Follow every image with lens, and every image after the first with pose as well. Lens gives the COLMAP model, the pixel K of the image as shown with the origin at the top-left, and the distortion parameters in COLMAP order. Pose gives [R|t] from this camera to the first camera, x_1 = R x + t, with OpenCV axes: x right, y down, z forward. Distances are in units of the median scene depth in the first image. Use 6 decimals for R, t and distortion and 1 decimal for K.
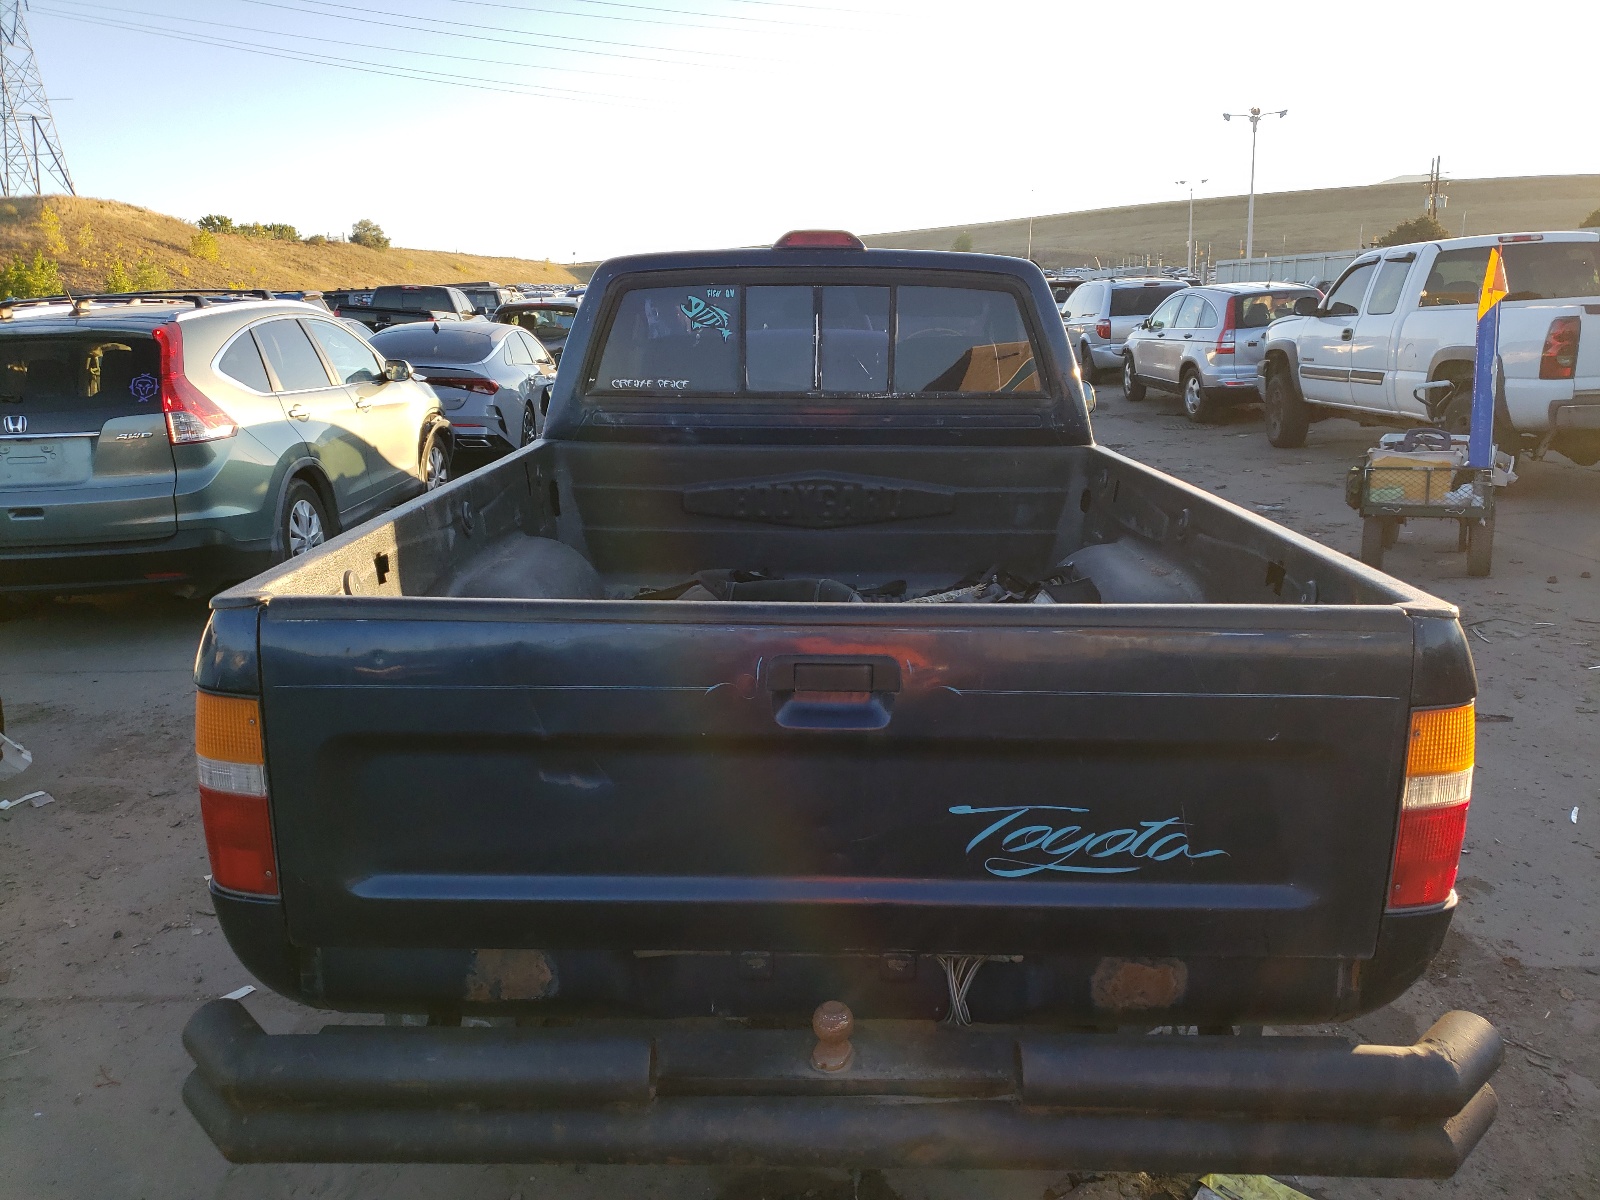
lens RADIAL K [[1252.6, 0, 801.1], [0, 1252.6, 595.8], [0, 0, 1]] dist [0.004983, 0.011833]
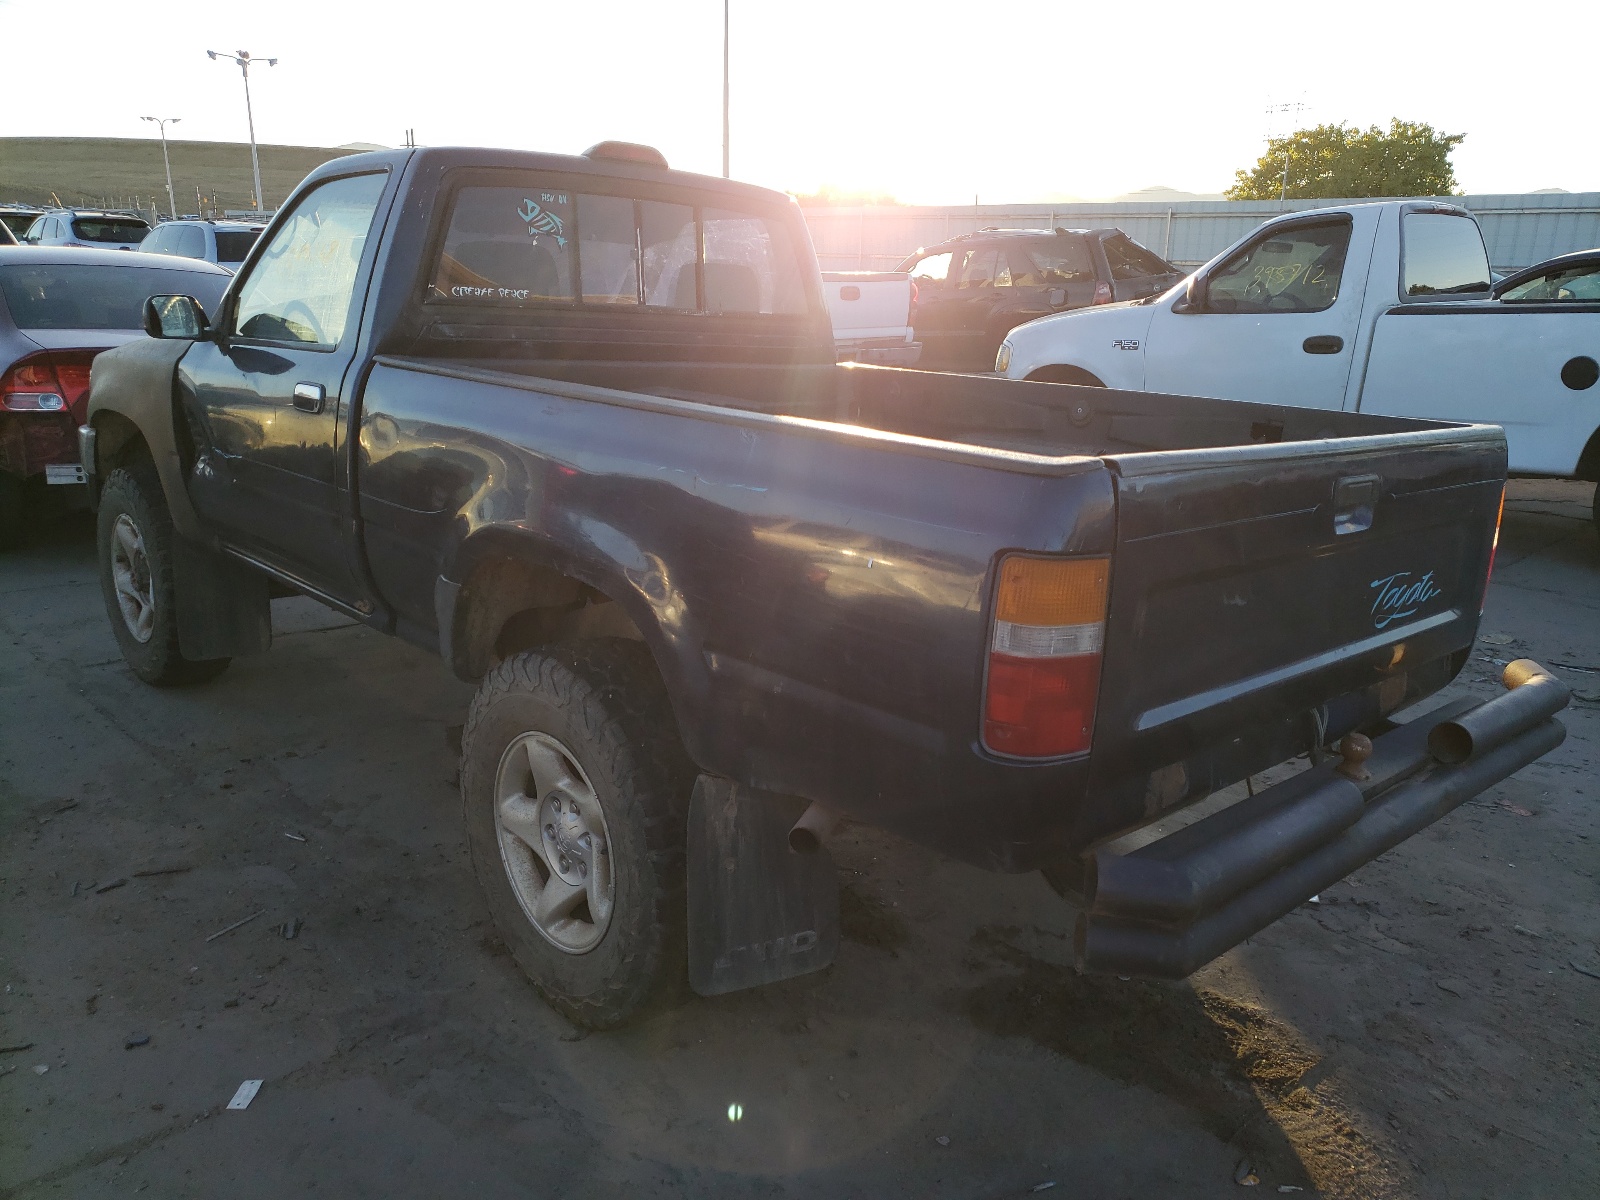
lens RADIAL K [[1252.6, 0, 814.3], [0, 1252.6, 600.2], [0, 0, 1]] dist [0.004983, 0.011833]
pose [[0.711780, -0.129236, 0.690411, -0.527918], [0.106172, 0.991430, 0.076124, 0.005582], [-0.694332, 0.019118, 0.719401, 0.167437]]
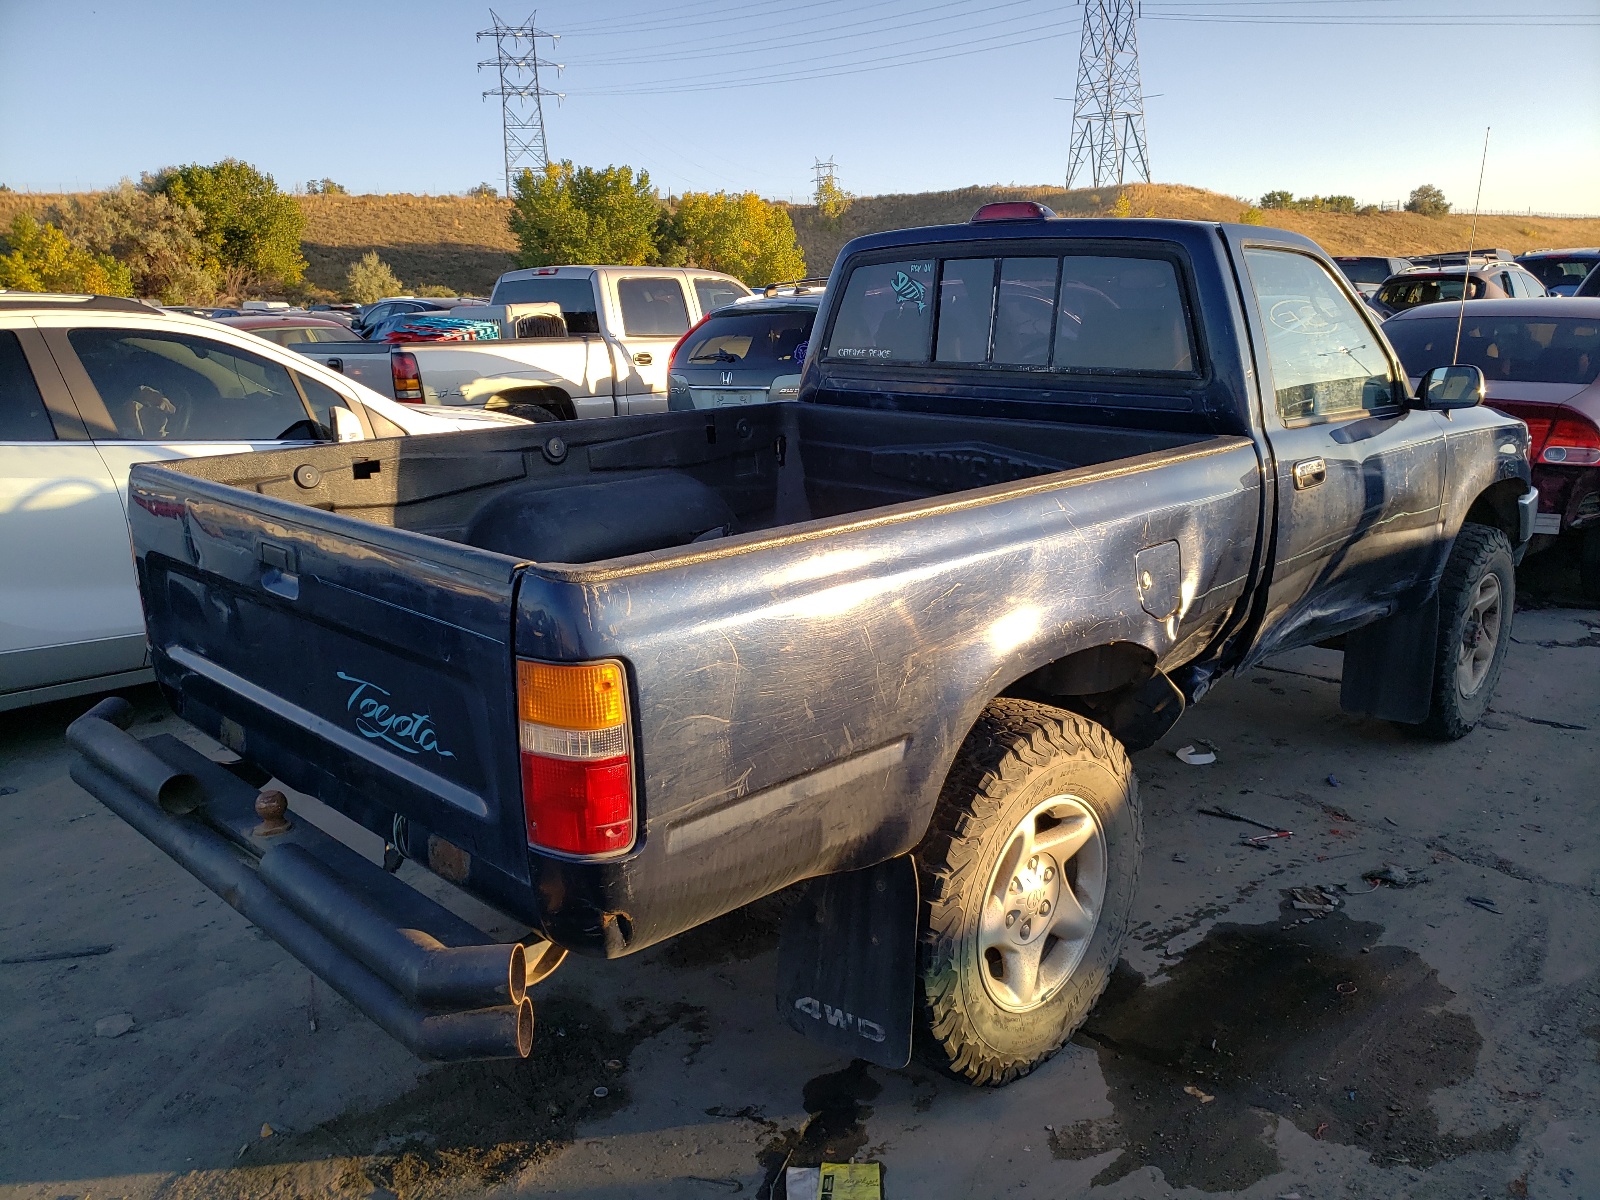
lens RADIAL K [[1252.6, 0, 813.9], [0, 1252.6, 603.6], [0, 0, 1]] dist [0.004983, 0.011833]
pose [[0.725881, 0.155711, -0.669964, 0.536329], [-0.138203, 0.987192, 0.079703, -0.029091], [0.673793, 0.034736, 0.738103, 0.145705]]
